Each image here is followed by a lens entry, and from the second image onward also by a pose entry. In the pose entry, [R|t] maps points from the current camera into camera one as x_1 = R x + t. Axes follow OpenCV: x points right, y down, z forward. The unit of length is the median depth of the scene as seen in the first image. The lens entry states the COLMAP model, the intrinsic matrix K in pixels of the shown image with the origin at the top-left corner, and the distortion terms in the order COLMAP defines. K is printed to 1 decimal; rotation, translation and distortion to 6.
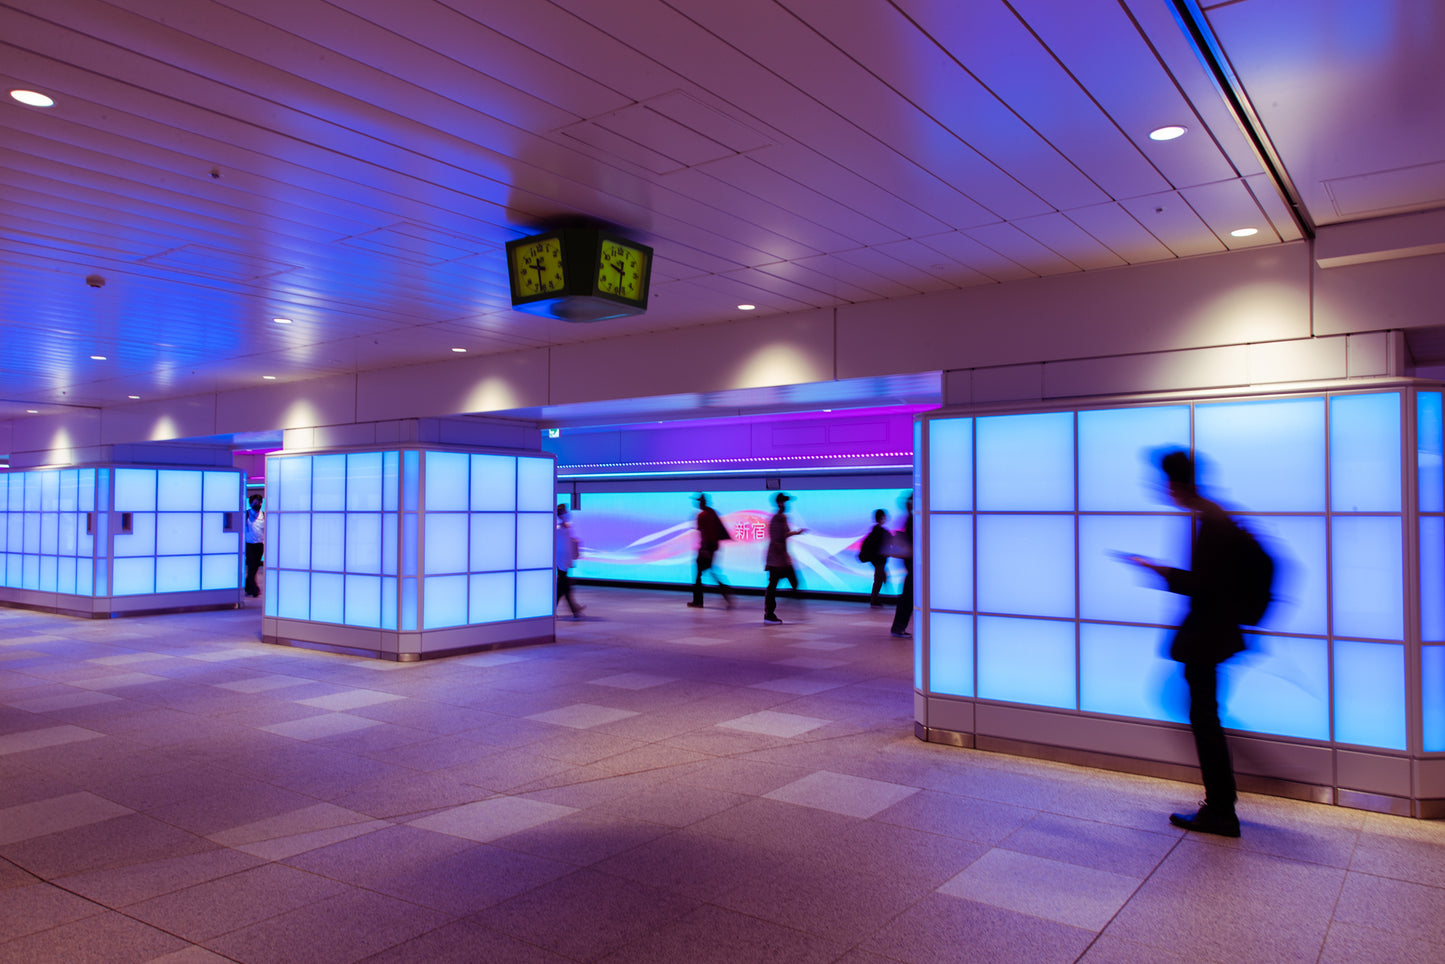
lens RADIAL K [[985.0, 0, 722.5], [0, 985.0, 482.0], [0, 0, 1]] dist [0.038910, 0.000340]
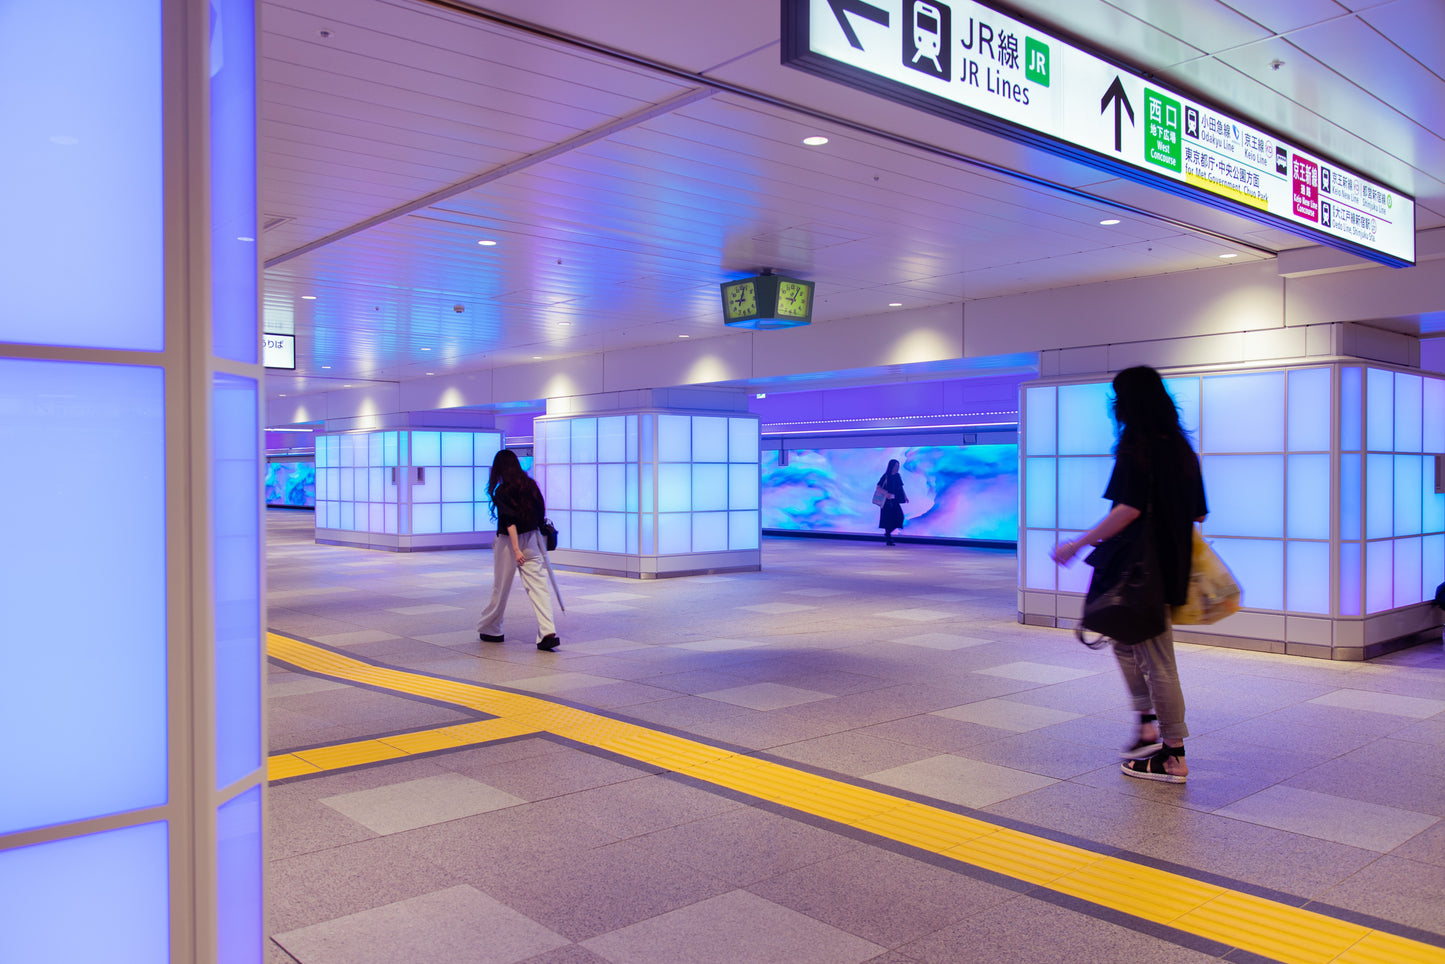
lens RADIAL K [[949.3, 0, 728.2], [0, 949.3, 487.8], [0, 0, 1]] dist [0.003013, 0.002749]
pose [[0.978889, 0.000519, -0.204391, 0.040367], [0.010090, 0.998655, 0.050860, 0.001664], [0.204142, -0.051849, 0.977567, -0.194172]]
